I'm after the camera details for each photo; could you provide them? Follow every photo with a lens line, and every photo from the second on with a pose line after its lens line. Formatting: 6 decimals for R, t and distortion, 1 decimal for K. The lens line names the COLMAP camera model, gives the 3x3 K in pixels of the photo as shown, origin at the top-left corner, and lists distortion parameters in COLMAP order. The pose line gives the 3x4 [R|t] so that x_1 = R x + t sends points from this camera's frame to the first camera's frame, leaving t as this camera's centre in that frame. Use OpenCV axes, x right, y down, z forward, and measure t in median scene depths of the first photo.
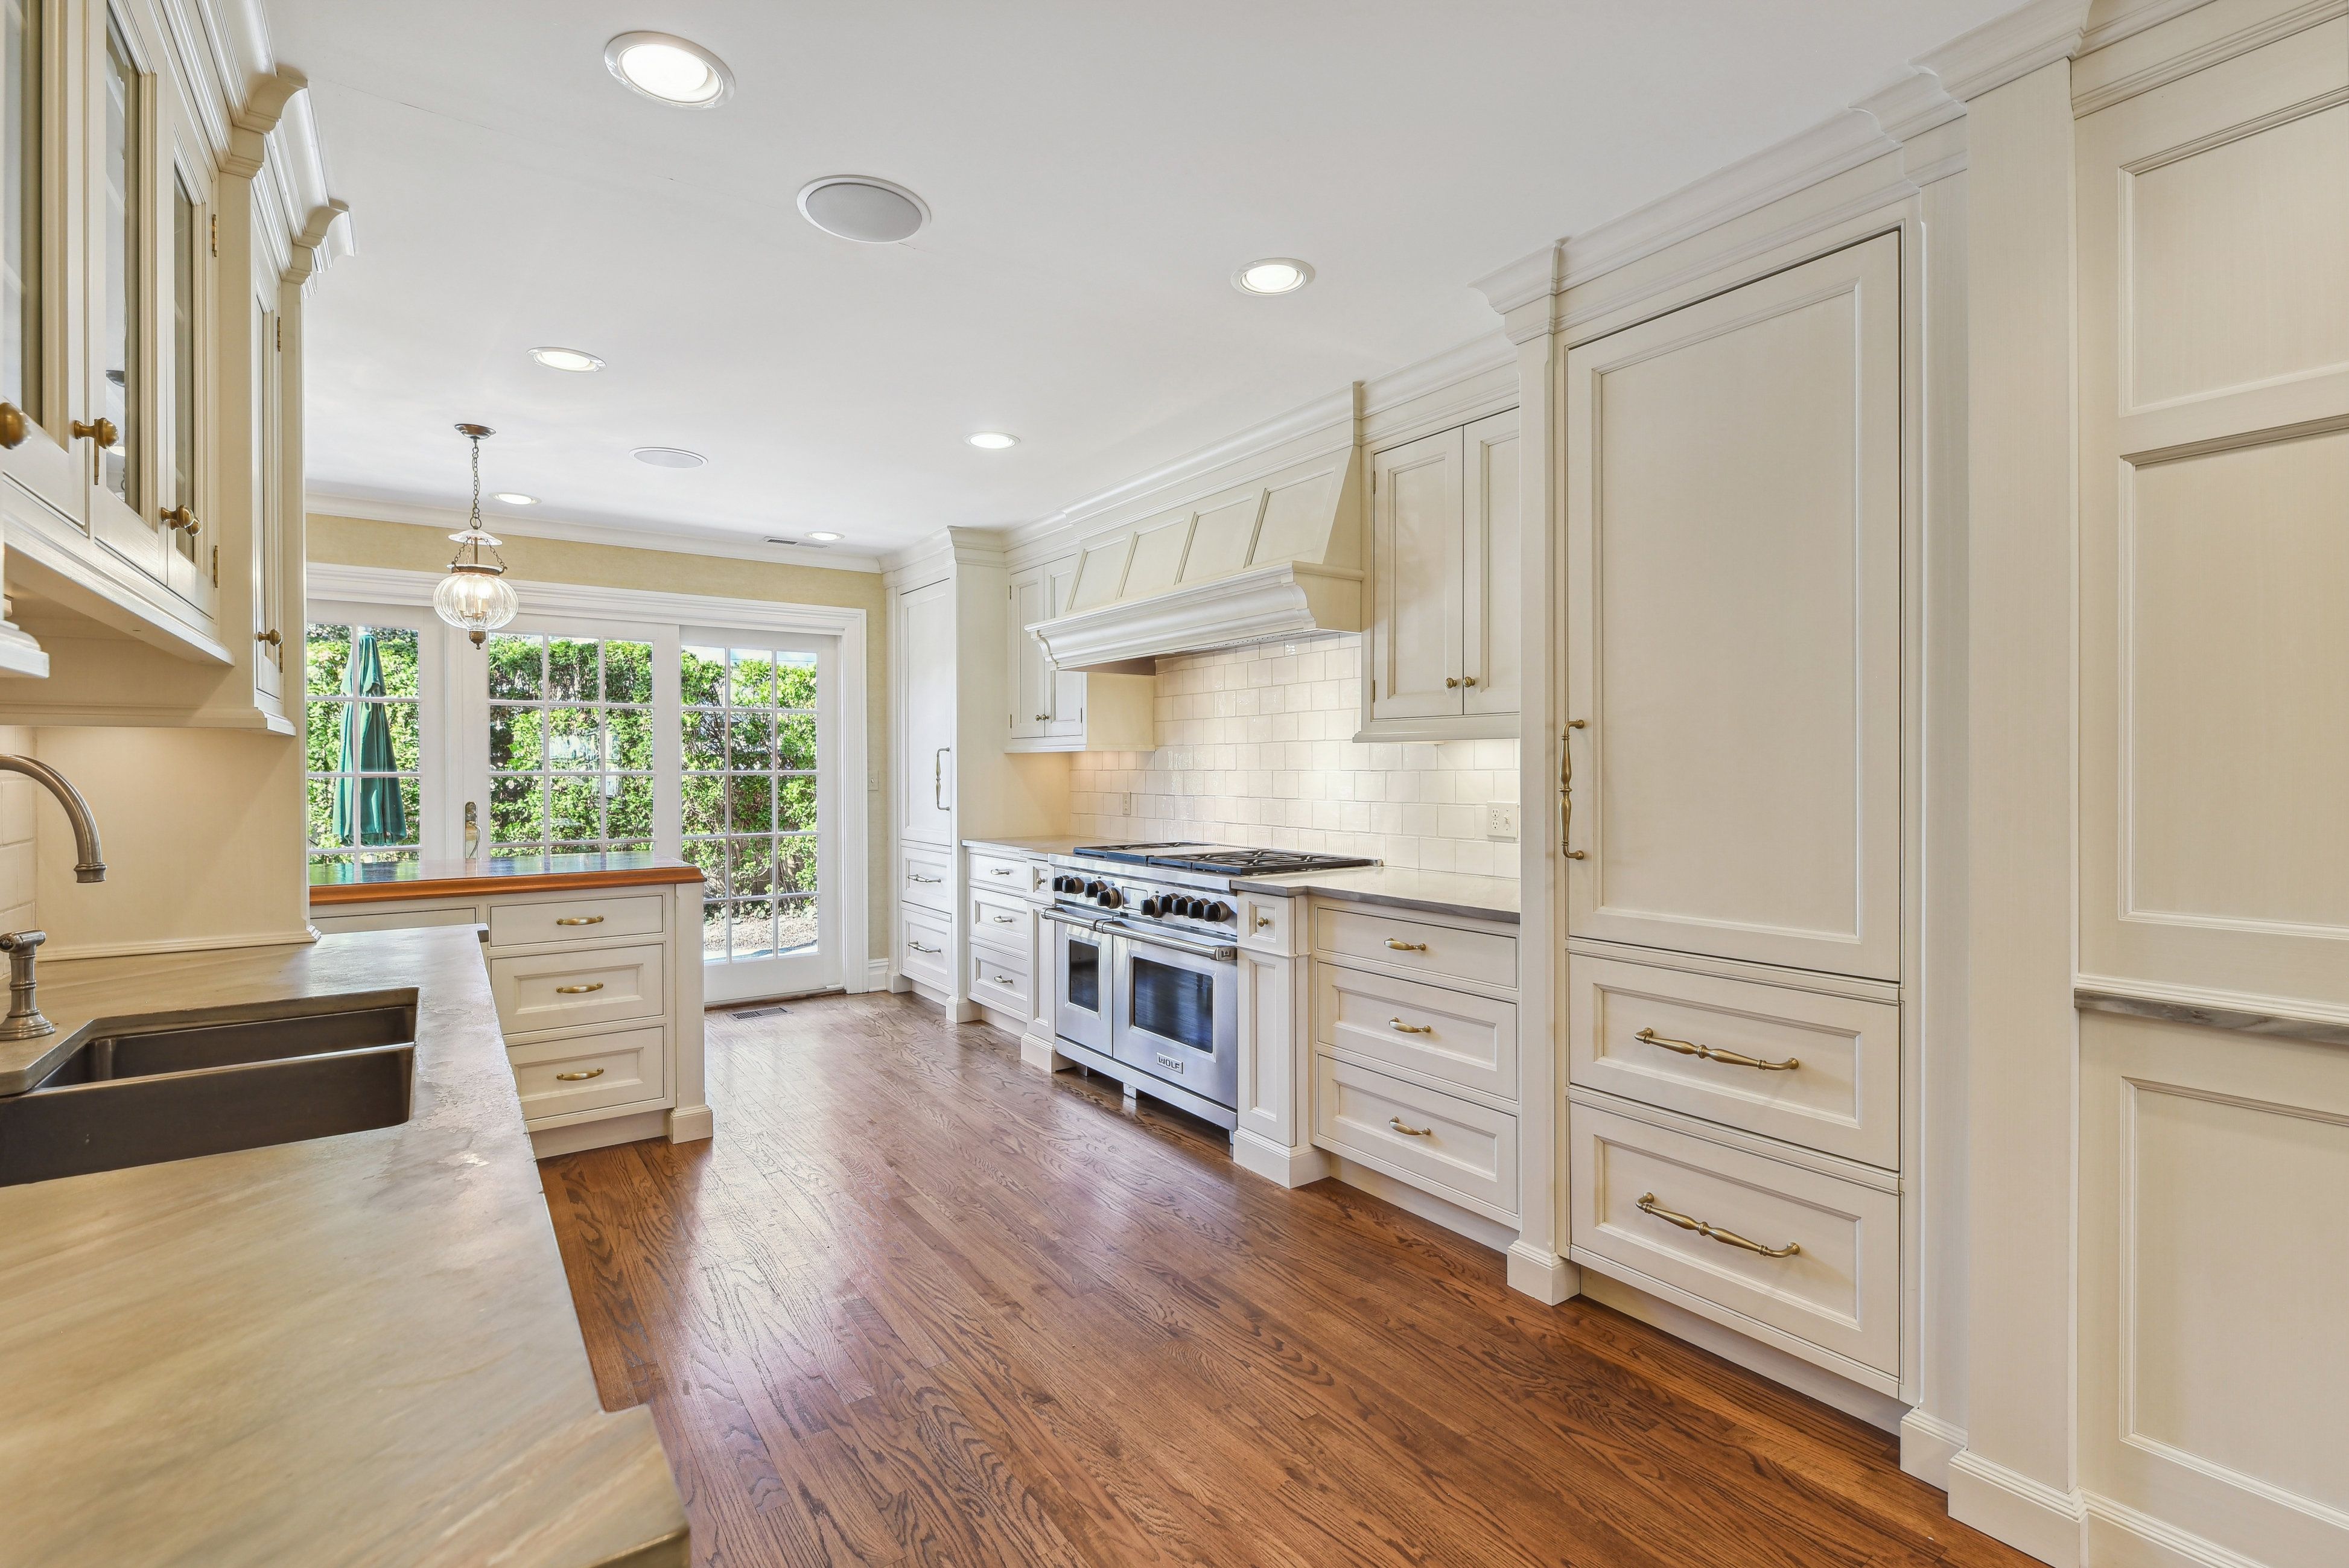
lens RADIAL K [[1051.8, 0, 1174.1], [0, 1051.8, 779.0], [0, 0, 1]] dist [-0.001617, -0.000171]
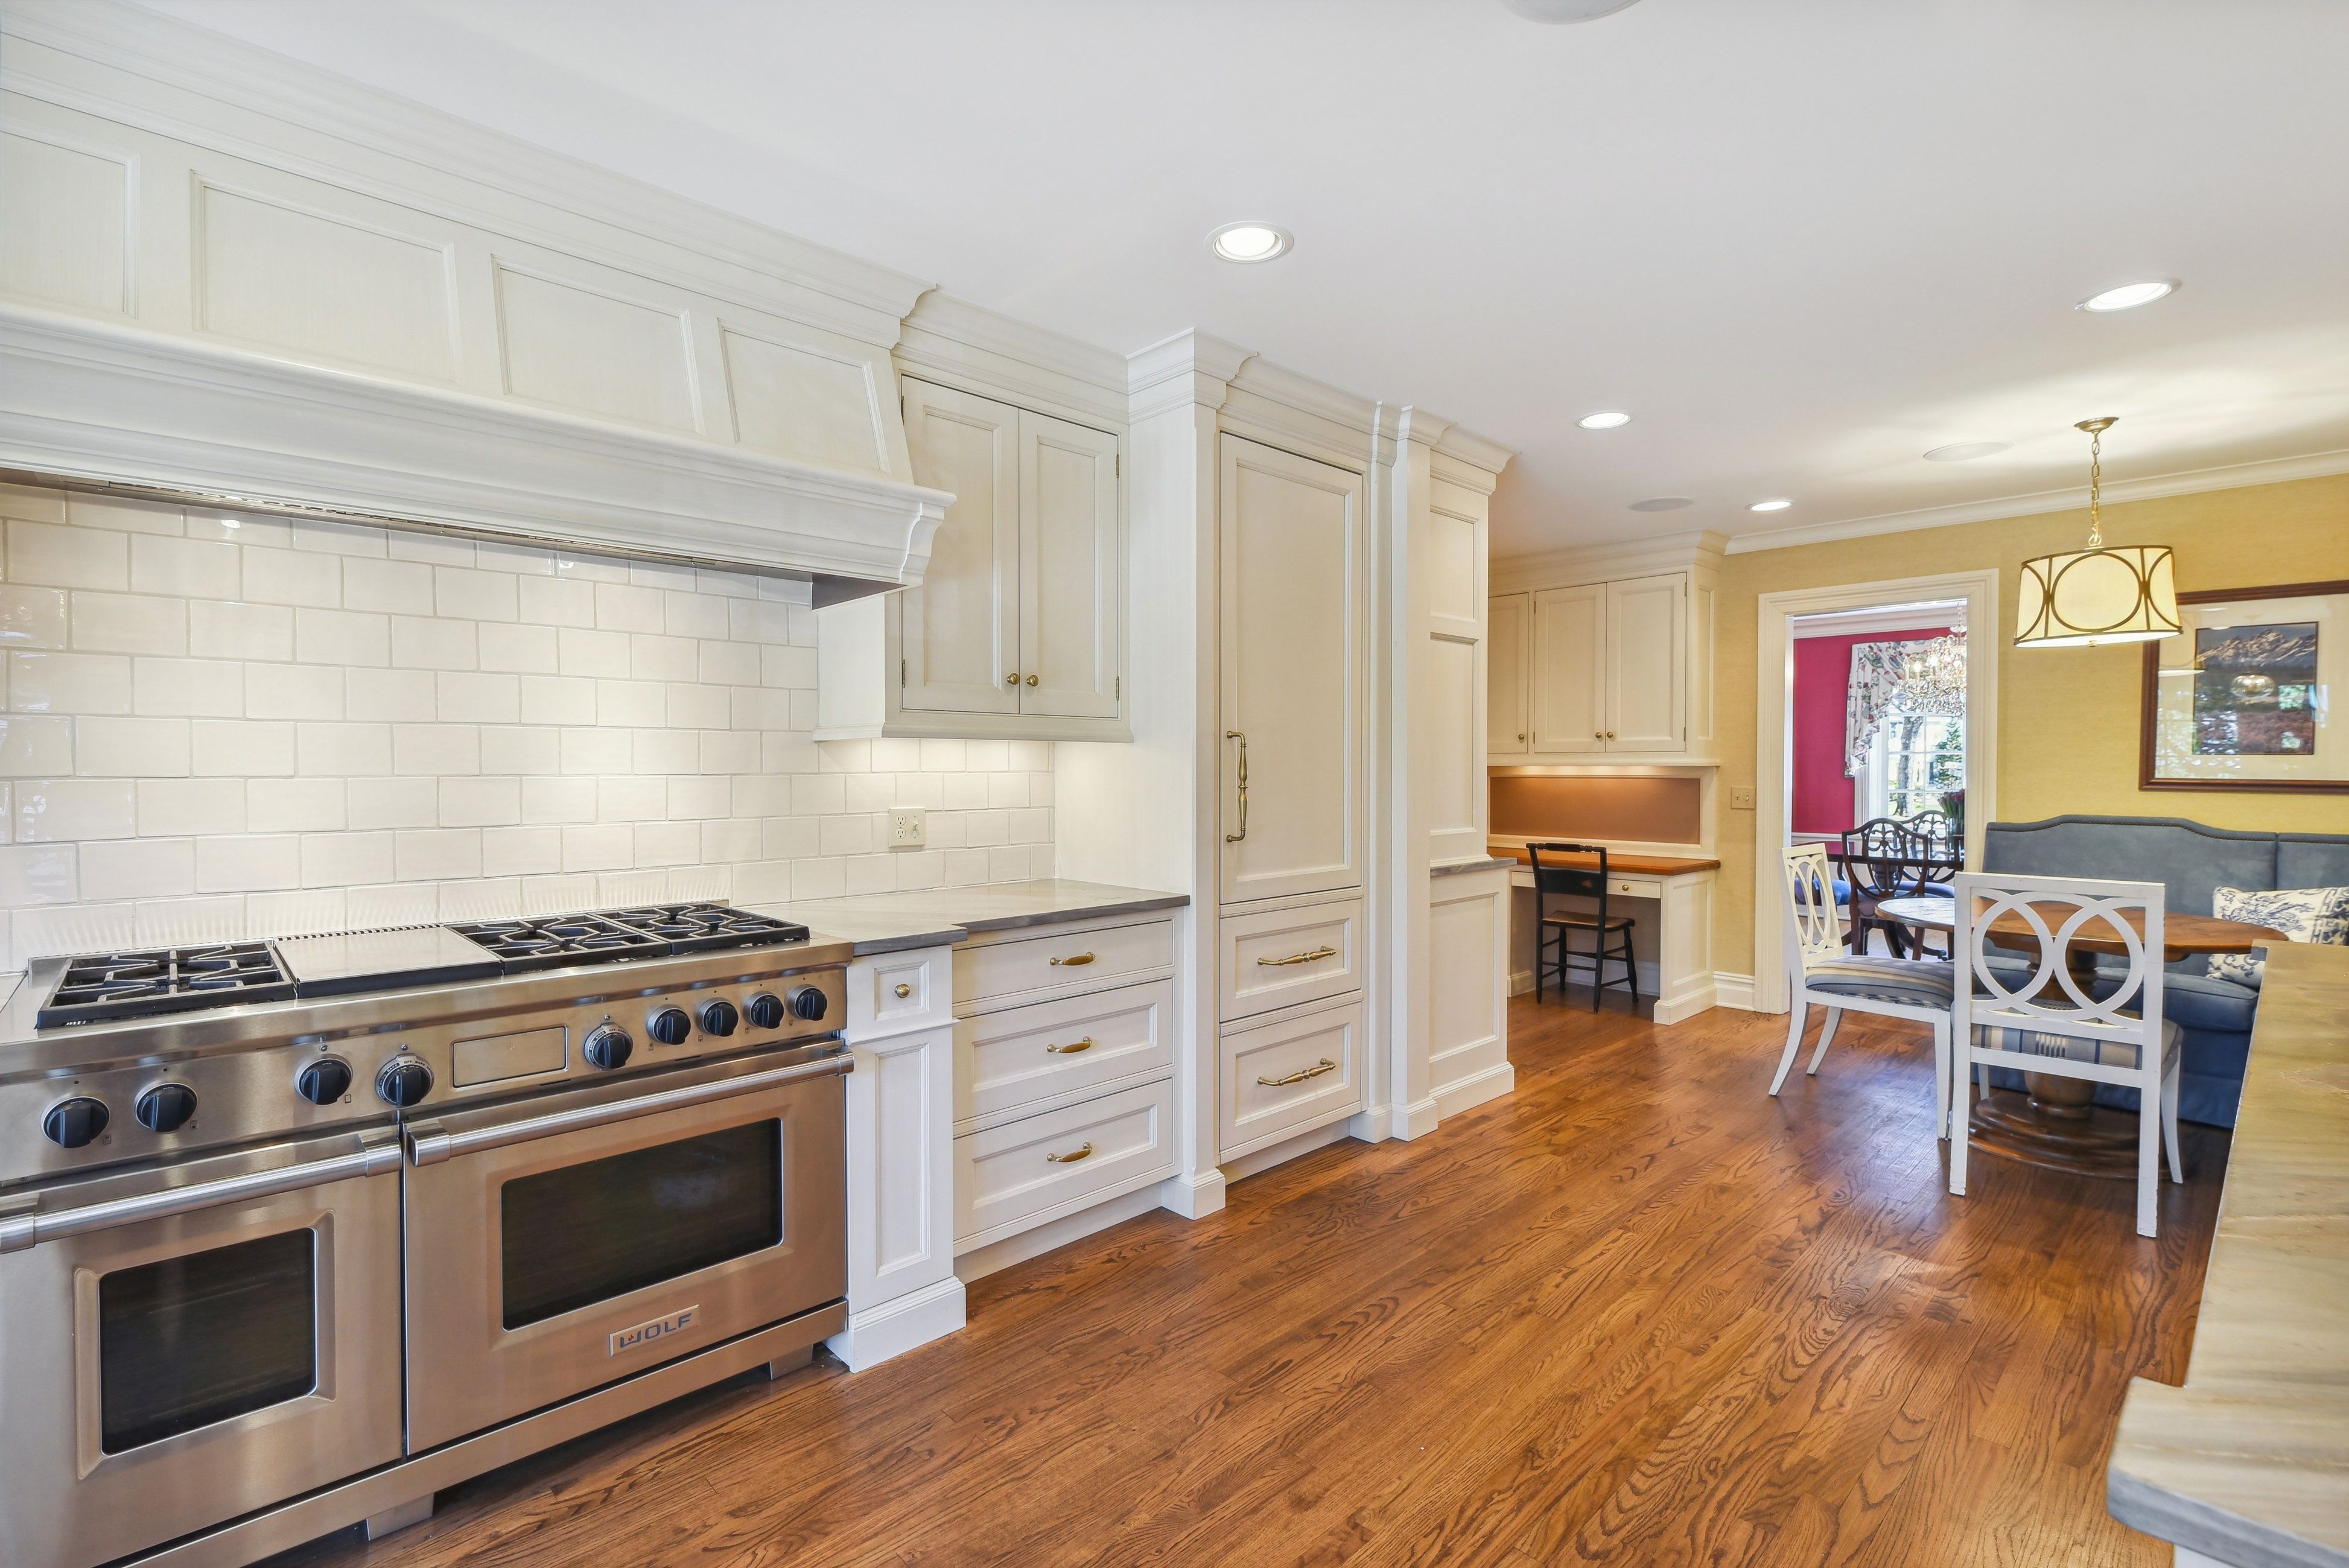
lens RADIAL K [[1051.8, 0, 1174.1], [0, 1051.8, 779.0], [0, 0, 1]] dist [-0.001617, -0.000171]
pose [[-0.136928, -0.012509, 0.990502, -0.874125], [0.012024, 0.999826, 0.014289, -0.017962], [-0.990508, 0.013867, -0.136753, 1.263129]]
